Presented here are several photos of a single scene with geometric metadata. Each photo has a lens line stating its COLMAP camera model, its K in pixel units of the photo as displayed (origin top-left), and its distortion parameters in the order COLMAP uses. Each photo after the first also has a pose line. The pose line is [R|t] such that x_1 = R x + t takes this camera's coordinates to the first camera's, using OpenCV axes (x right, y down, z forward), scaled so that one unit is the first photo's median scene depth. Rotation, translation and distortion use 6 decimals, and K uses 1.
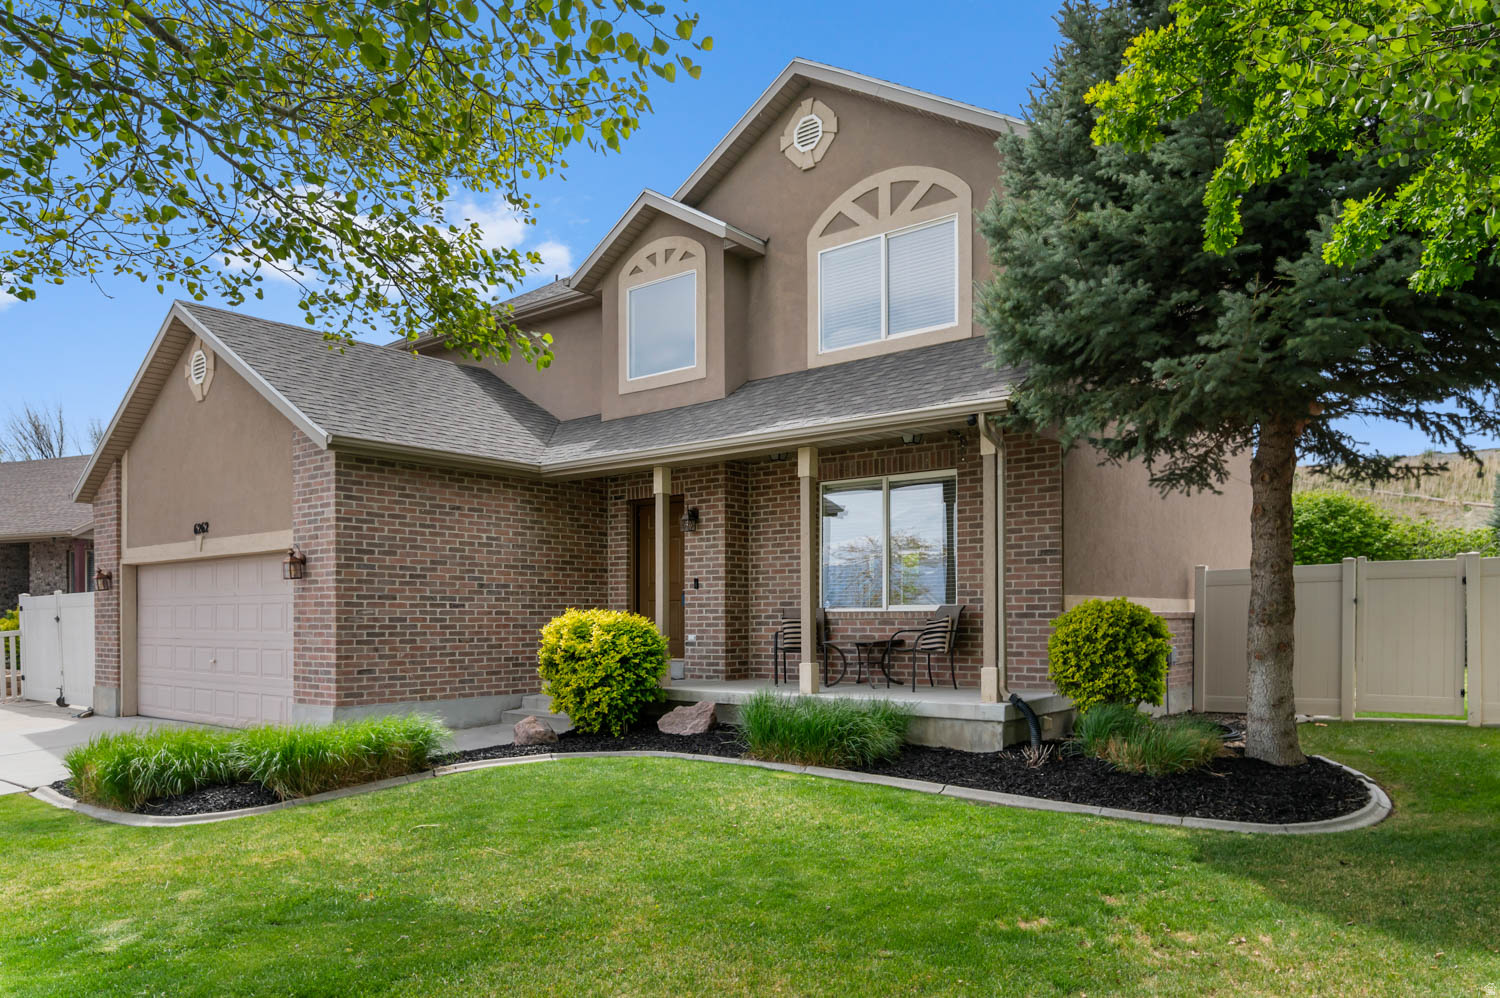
lens RADIAL K [[985.3, 0, 750.0], [0, 985.3, 499.0], [0, 0, 1]] dist [-0.003591, -0.000588]
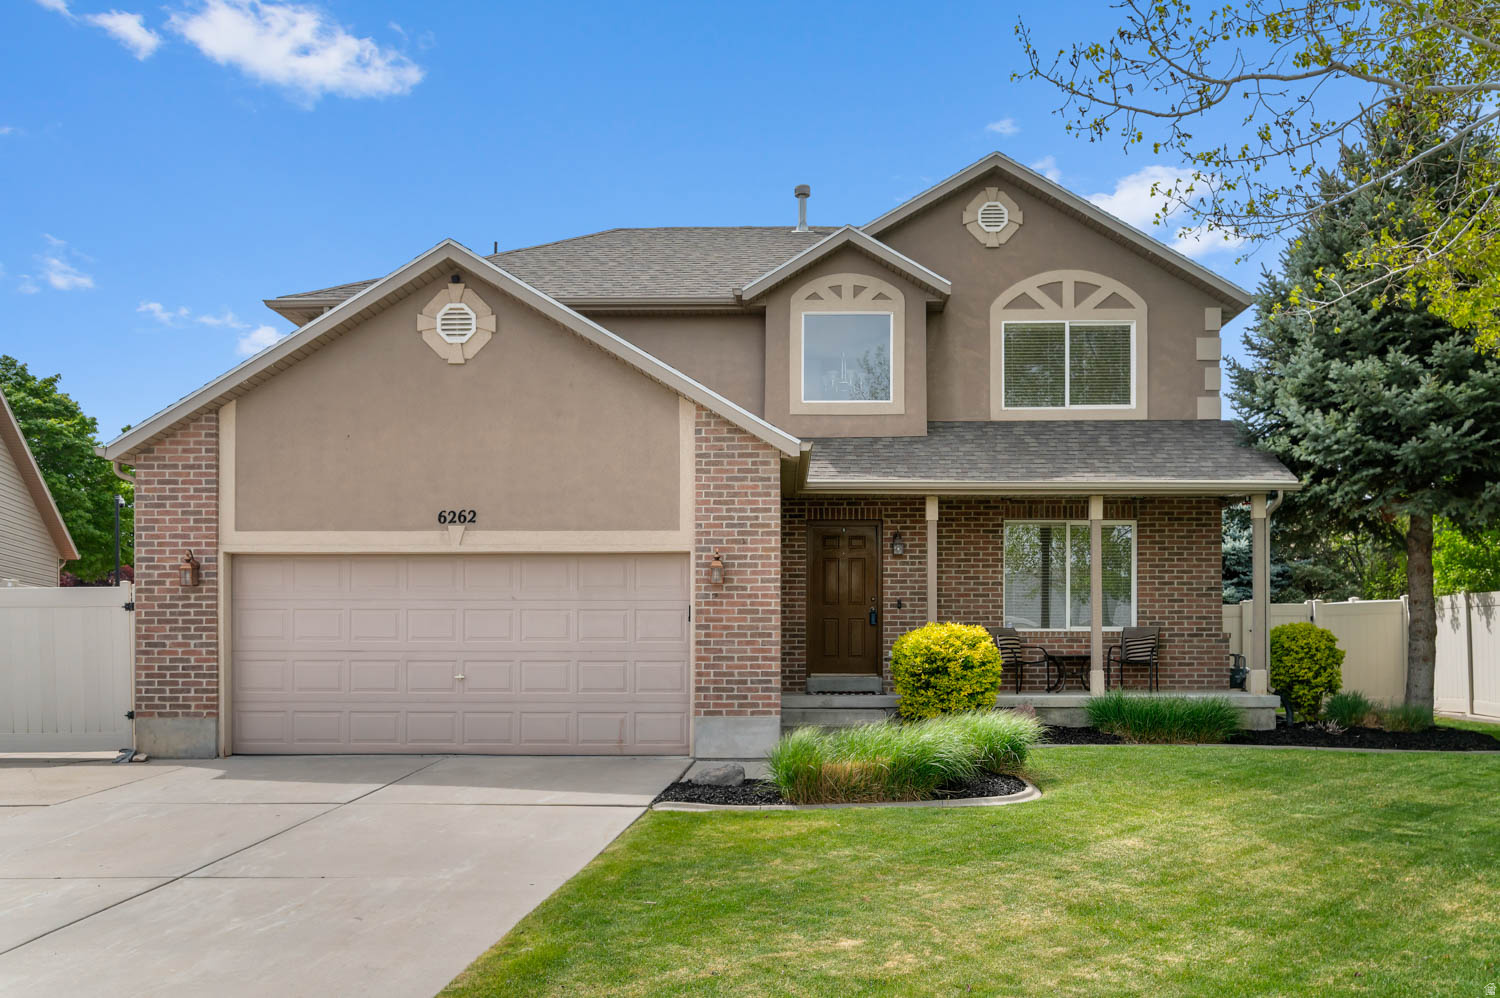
lens RADIAL K [[1178.2, 0, 750.2], [0, 1178.2, 484.1], [0, 0, 1]] dist [0.000571, 0.000228]
pose [[0.802235, 0.093186, 0.589691, -0.959648], [-0.075919, 0.995648, -0.054055, 0.037542], [-0.592162, -0.001404, 0.805818, 0.053940]]
